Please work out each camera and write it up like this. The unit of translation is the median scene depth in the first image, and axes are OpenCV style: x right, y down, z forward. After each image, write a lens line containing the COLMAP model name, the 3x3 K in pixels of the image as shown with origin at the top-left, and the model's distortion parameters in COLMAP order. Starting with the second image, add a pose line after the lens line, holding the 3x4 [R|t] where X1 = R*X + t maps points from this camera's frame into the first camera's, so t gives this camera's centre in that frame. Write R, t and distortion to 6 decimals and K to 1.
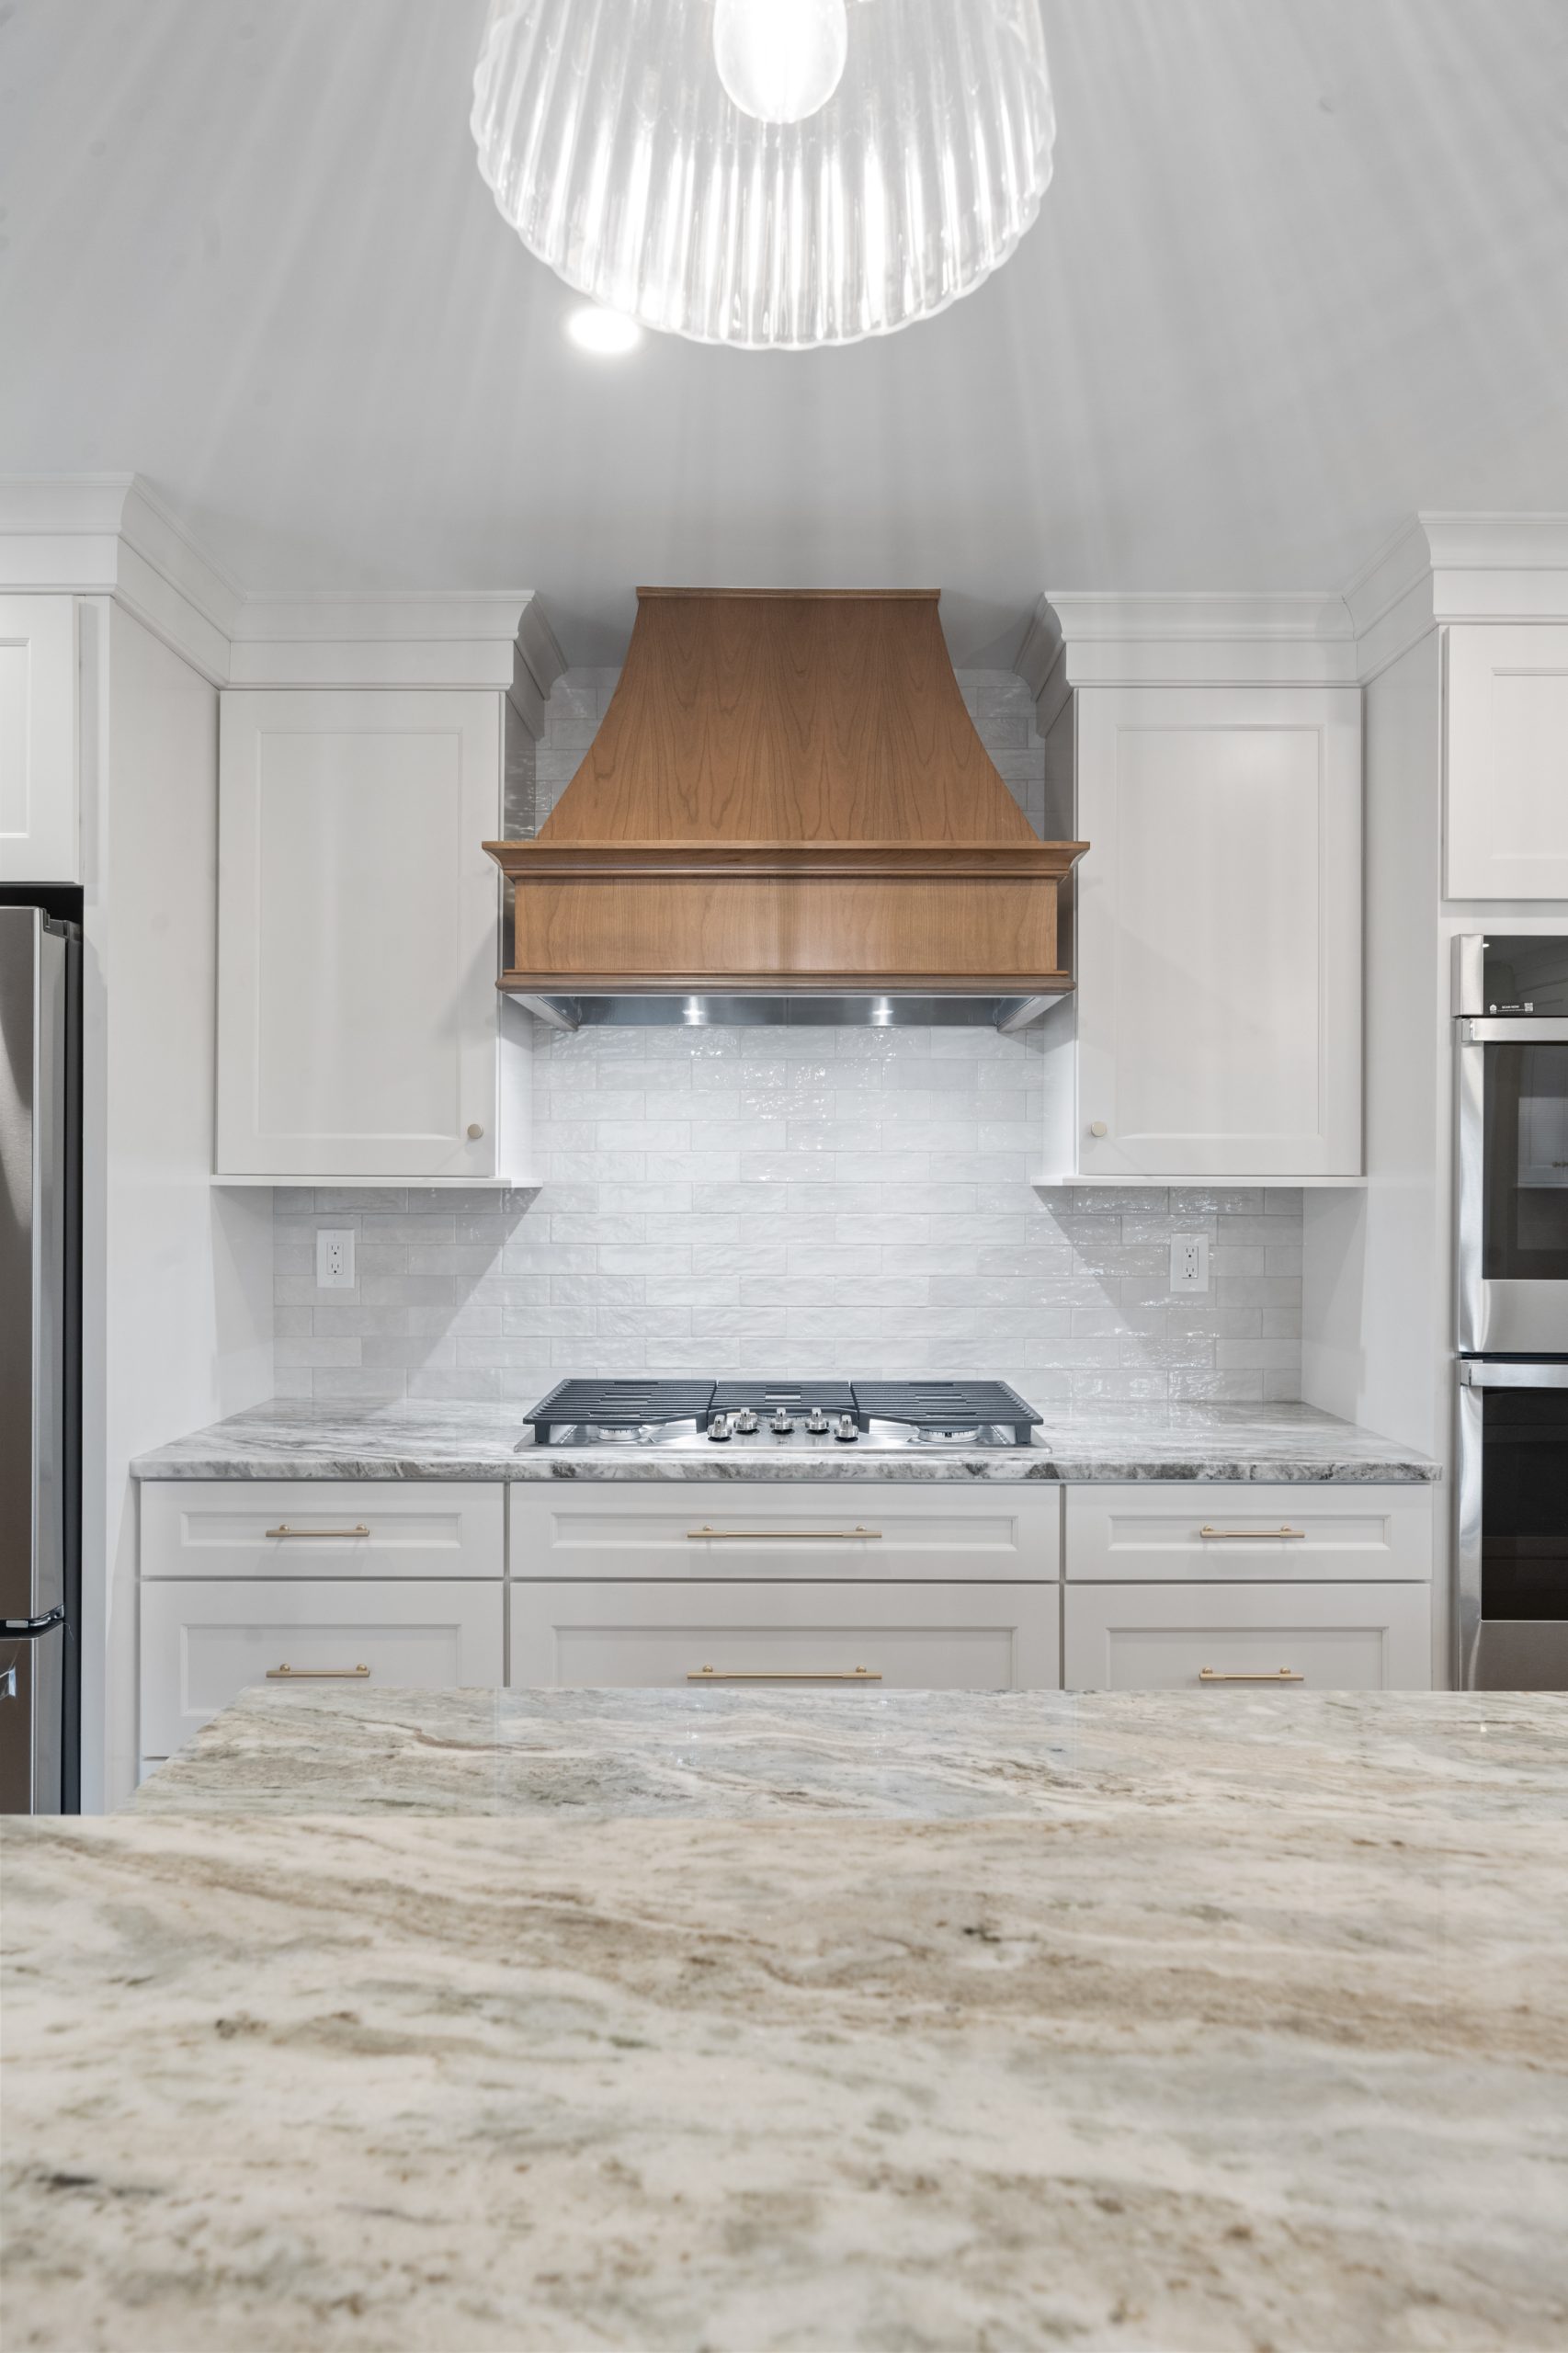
lens RADIAL K [[1403.2, 0, 790.5], [0, 1403.2, 1176.1], [0, 0, 1]] dist [-0.003841, 0.000119]
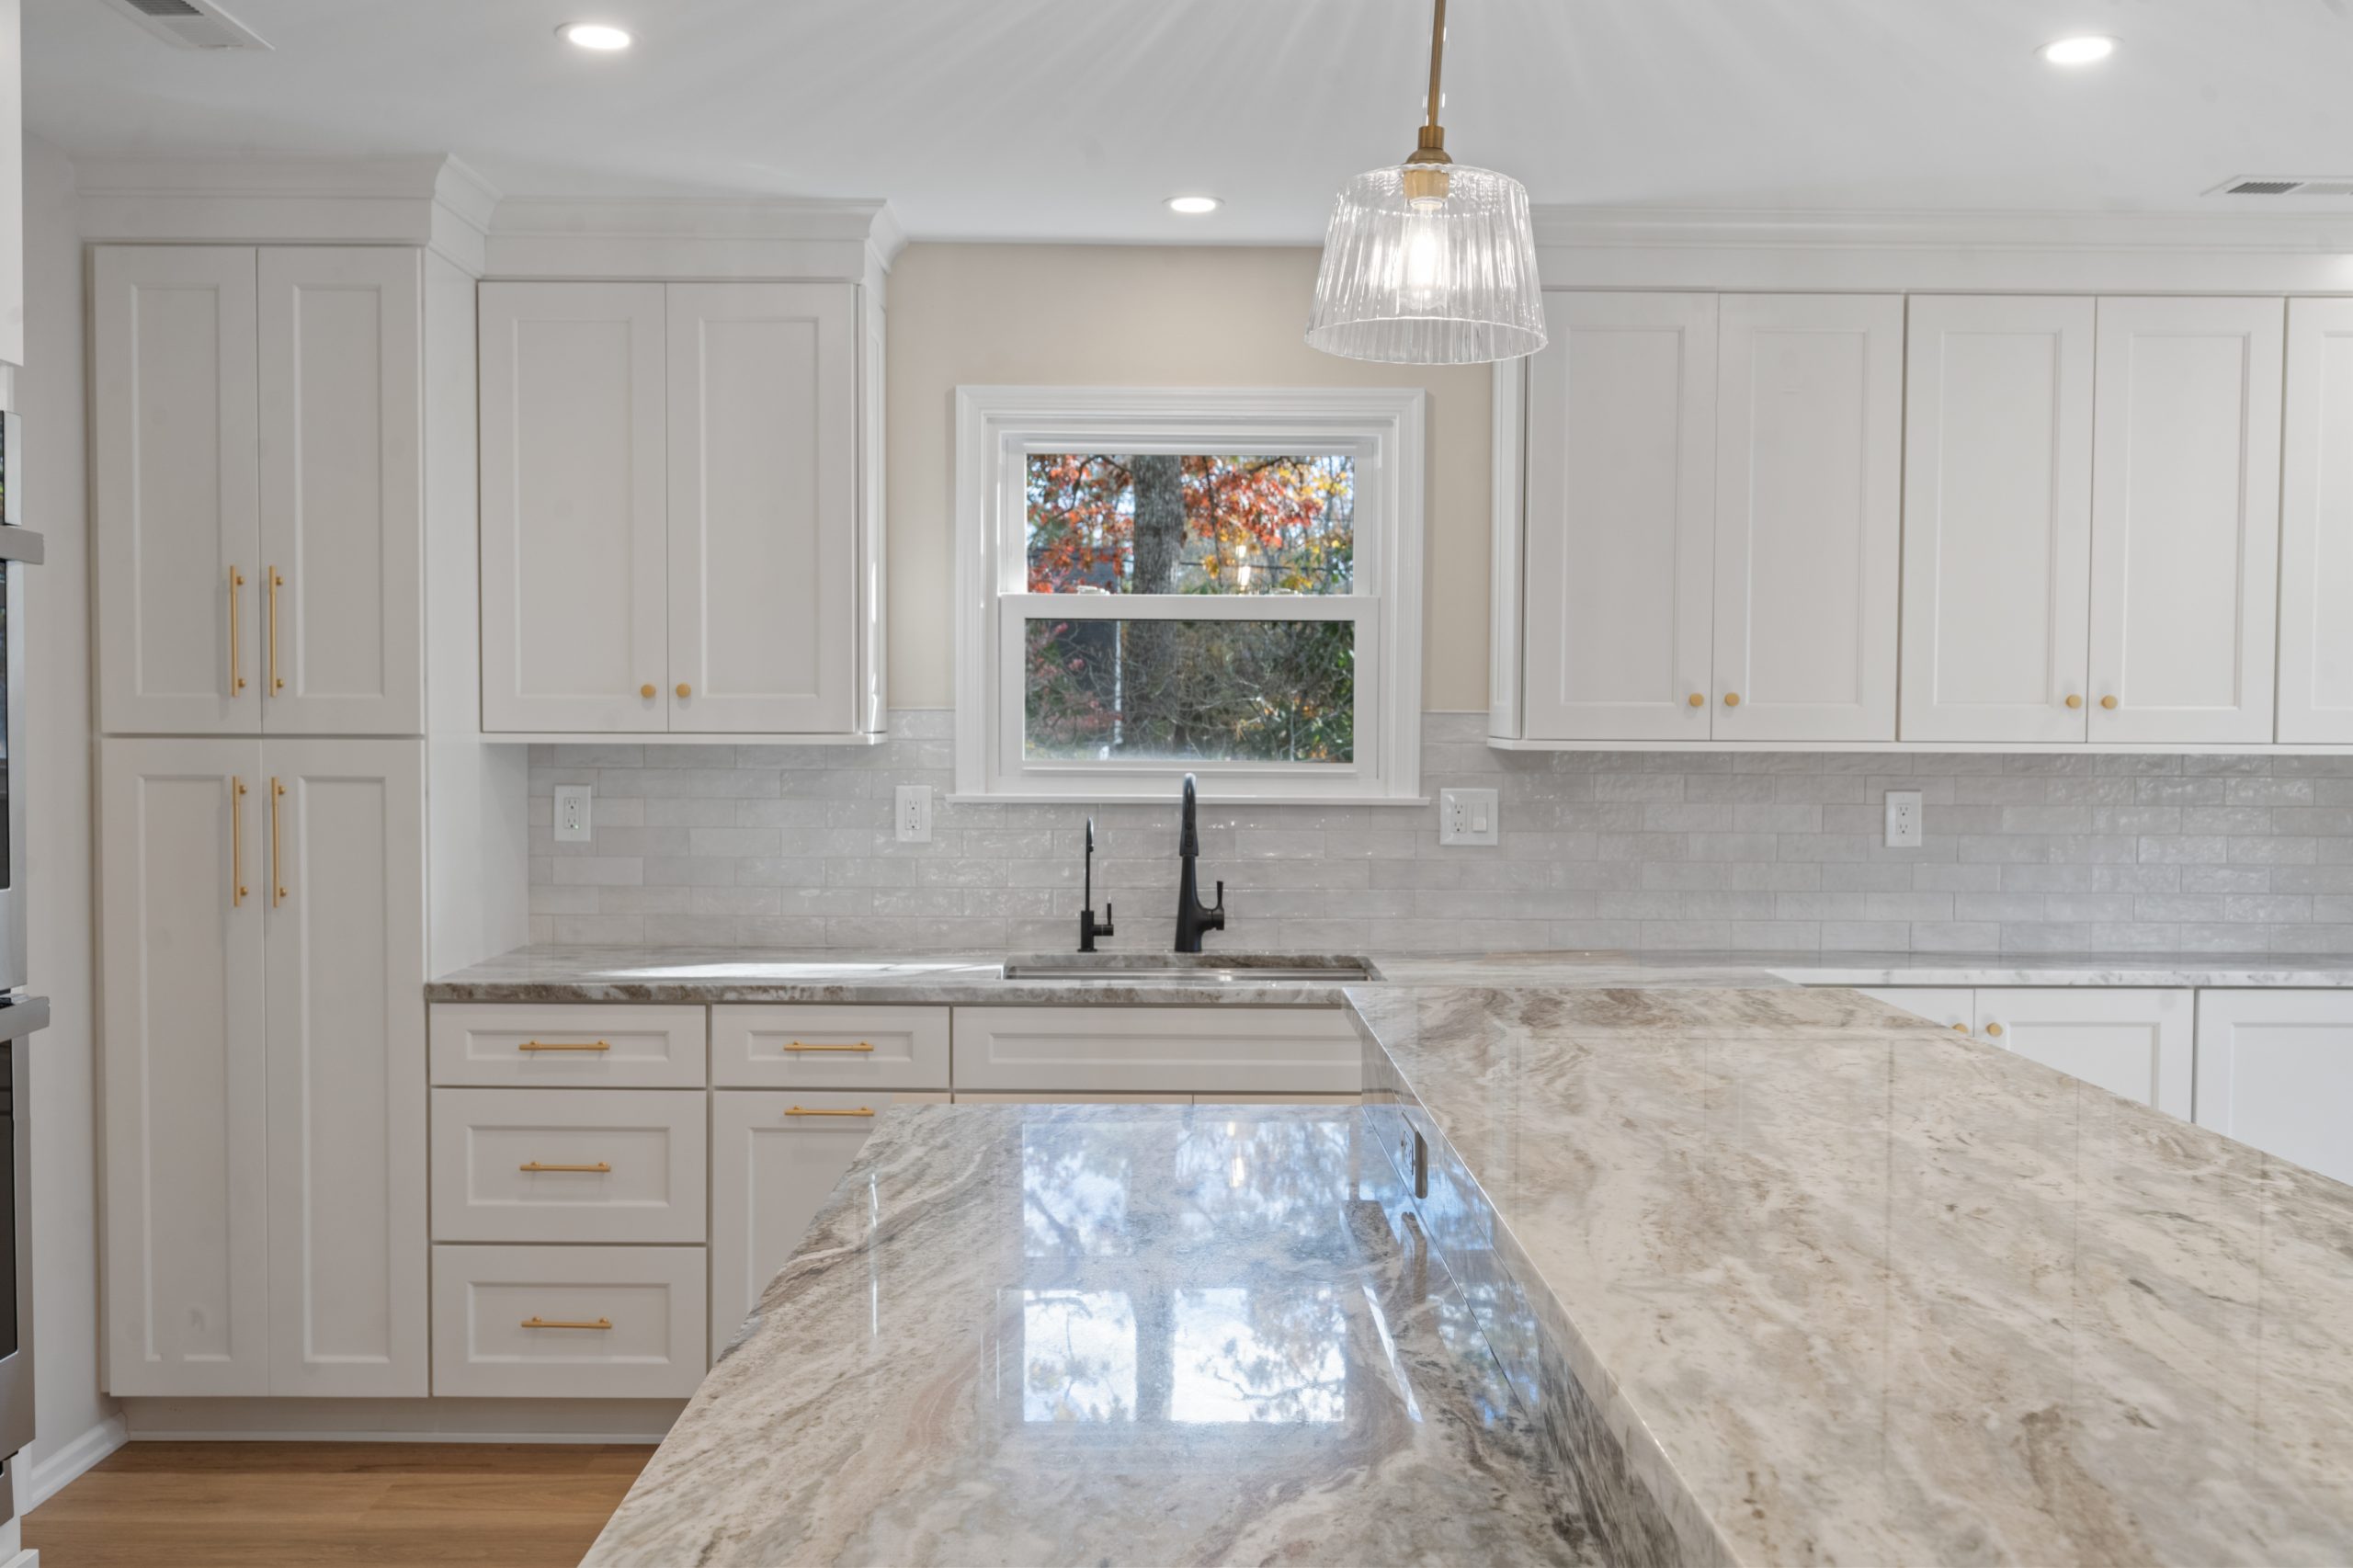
lens RADIAL K [[2047.9, 0, 1172.9], [0, 2047.9, 785.9], [0, 0, 1]] dist [-0.005083, 0.003997]
pose [[-0.013892, -0.036898, 0.999222, -0.273104], [-0.006077, 0.999304, 0.036816, -0.019474], [-0.999885, -0.005561, -0.014106, 0.405111]]
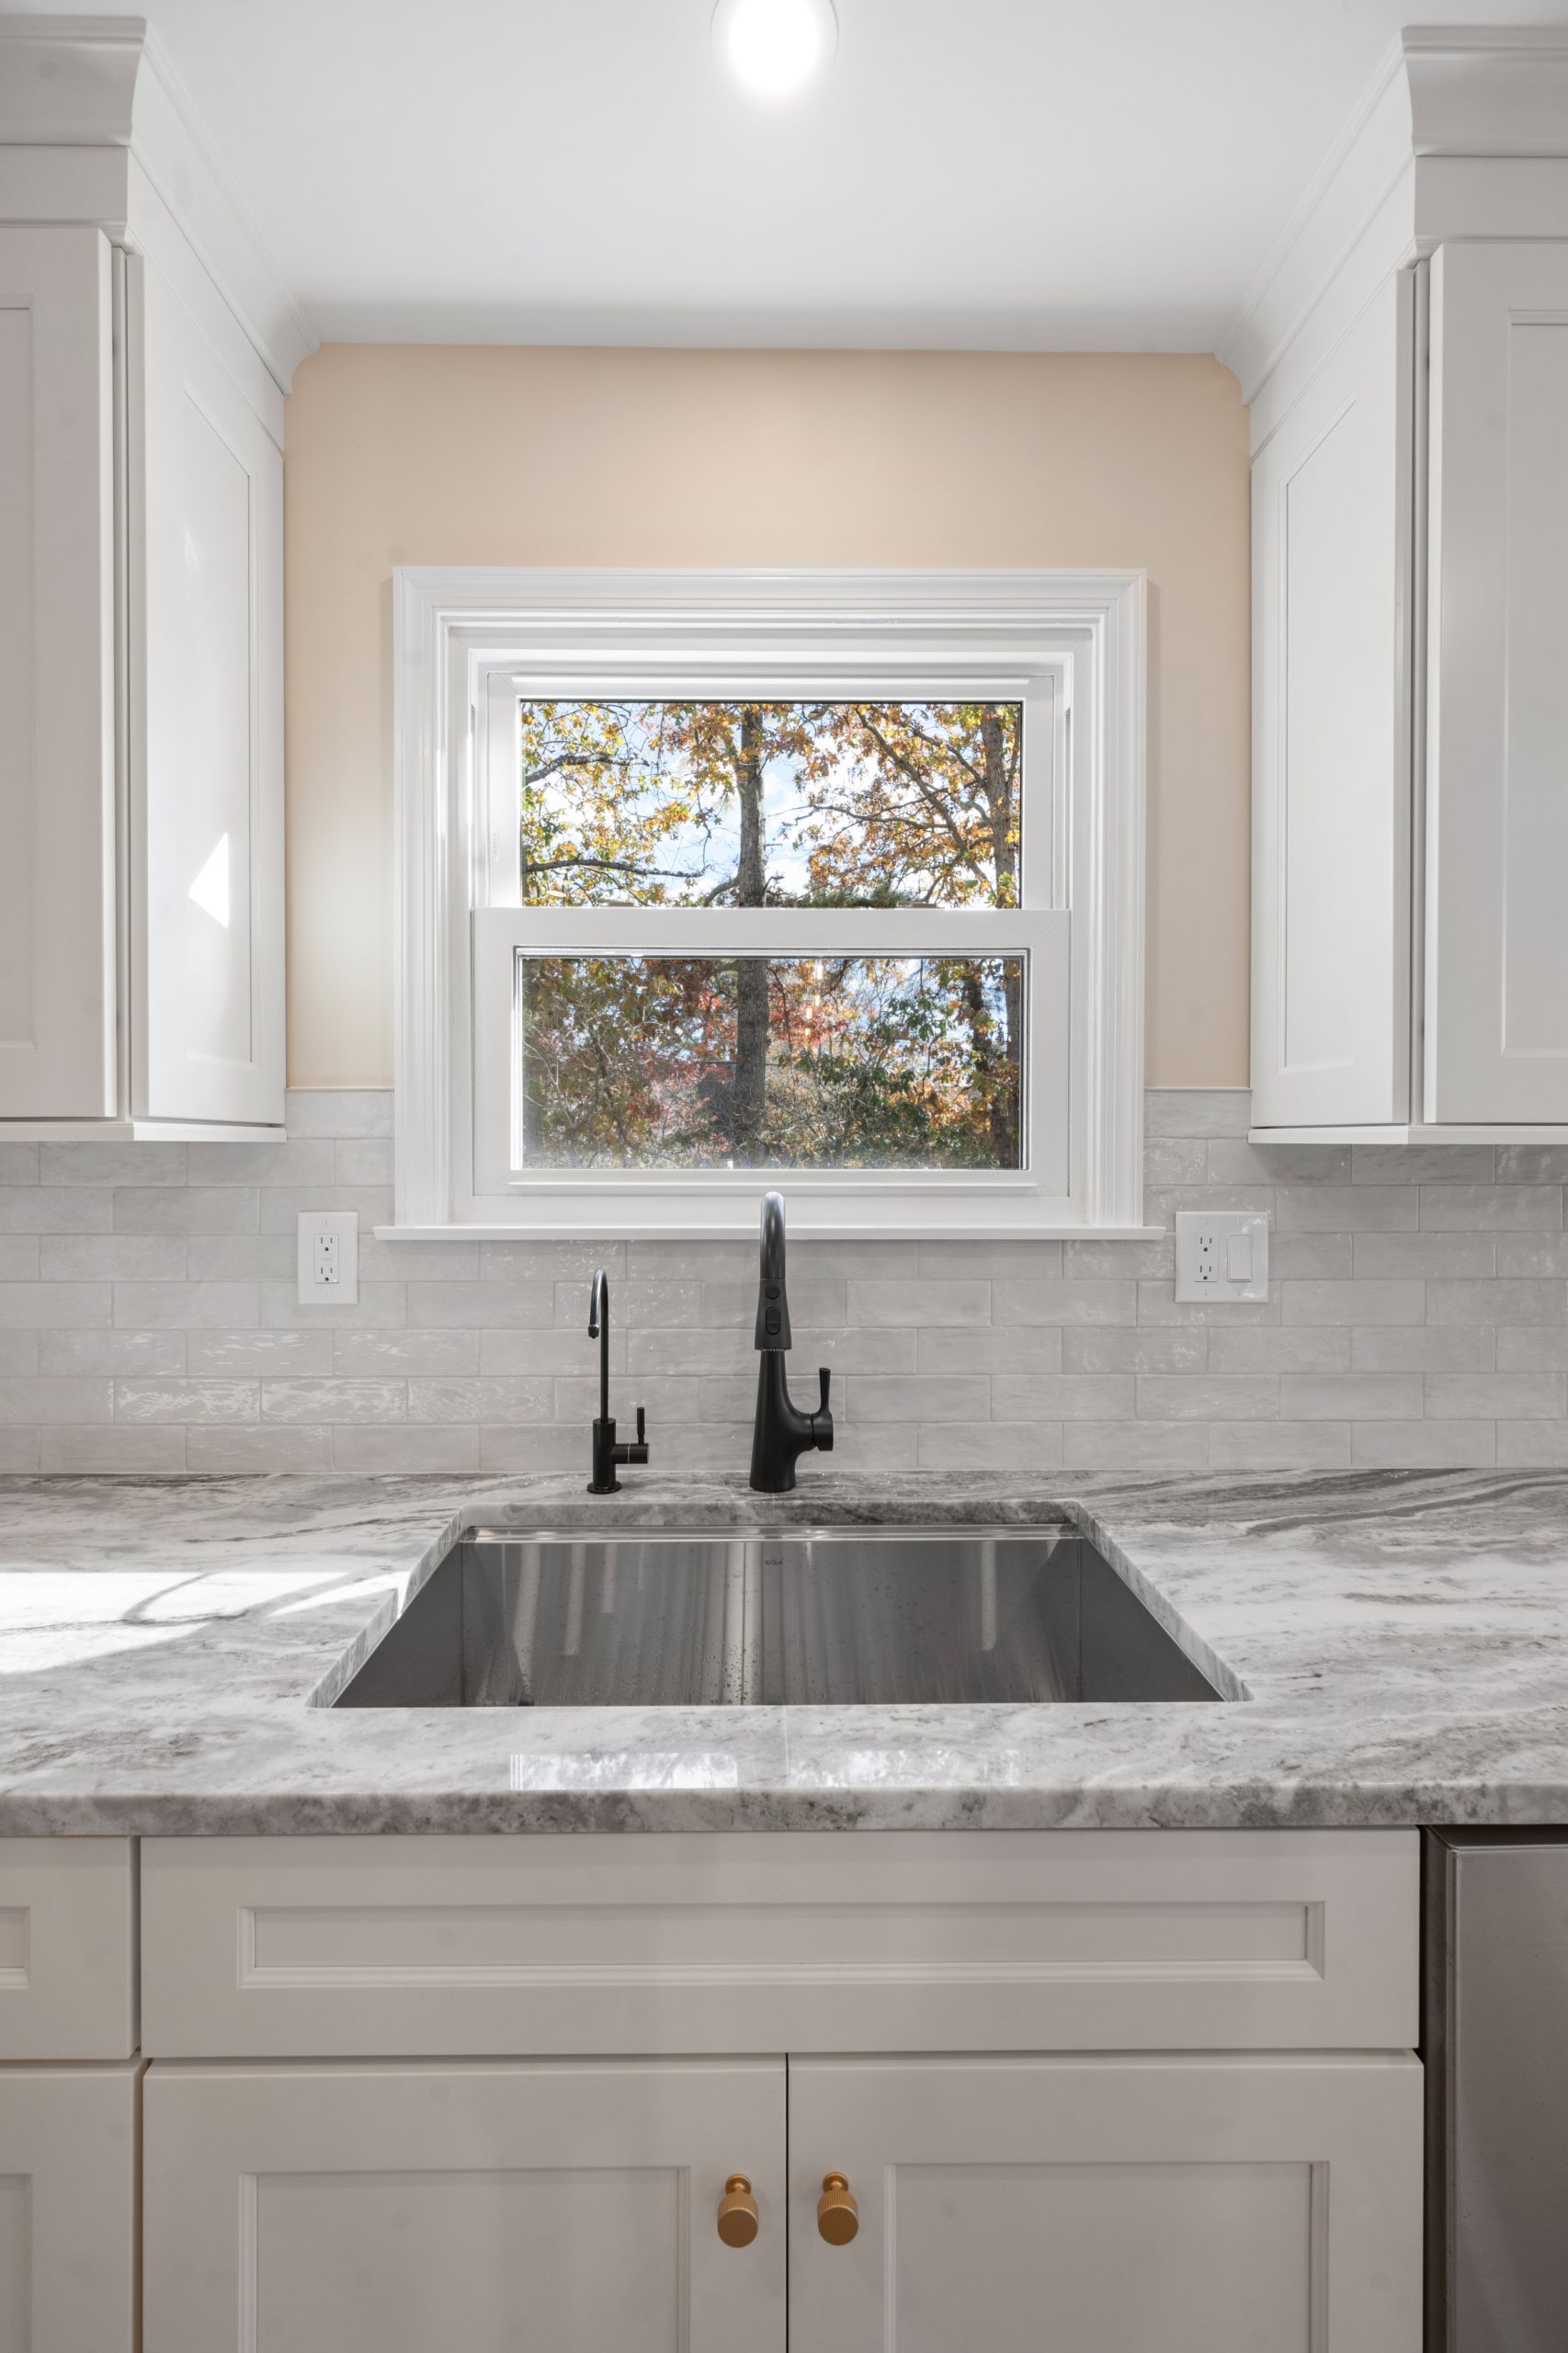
lens RADIAL K [[910.5, 0, 766.3], [0, 910.5, 1133.1], [0, 0, 1]] dist [0.003648, 0.000183]
pose [[-0.016121, 0.000656, 0.999870, 1.116433], [-0.000385, 1.000000, -0.000662, 0.006855], [-0.999870, -0.000395, -0.016121, 0.375016]]
